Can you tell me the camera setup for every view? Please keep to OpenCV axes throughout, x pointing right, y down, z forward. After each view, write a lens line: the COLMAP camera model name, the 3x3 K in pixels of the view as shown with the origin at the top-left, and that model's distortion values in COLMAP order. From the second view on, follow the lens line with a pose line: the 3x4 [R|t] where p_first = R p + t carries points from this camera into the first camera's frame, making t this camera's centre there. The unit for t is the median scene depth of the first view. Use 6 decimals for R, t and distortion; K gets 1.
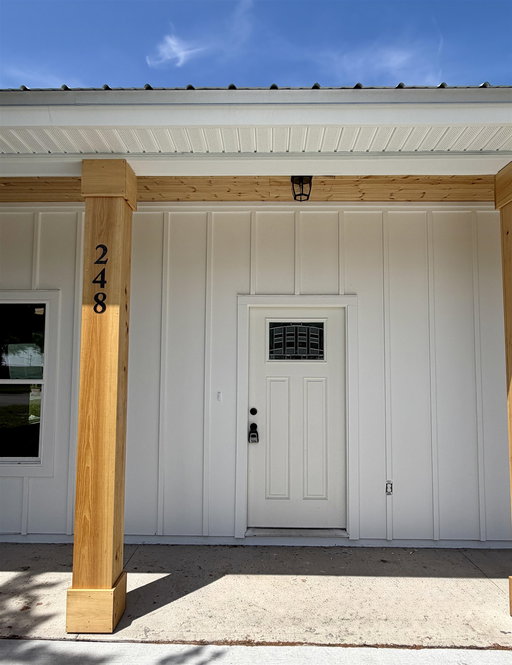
lens RADIAL K [[444.8, 0, 256.8], [0, 444.8, 336.2], [0, 0, 1]] dist [-0.005172, 0.009712]
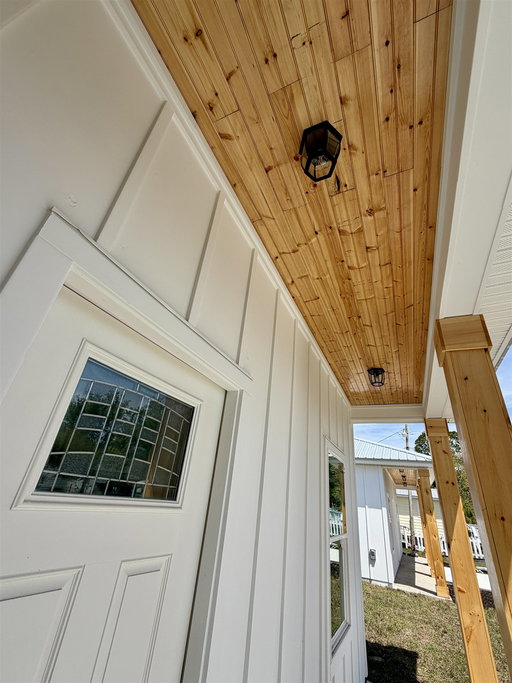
lens RADIAL K [[296.7, 0, 257.7], [0, 296.7, 341.7], [0, 0, 1]] dist [-0.001744, -0.000151]
pose [[0.393652, 0.461353, 0.795105, -0.094796], [-0.160372, 0.886143, -0.434778, 0.030502], [-0.905162, 0.043638, 0.422820, 0.824376]]
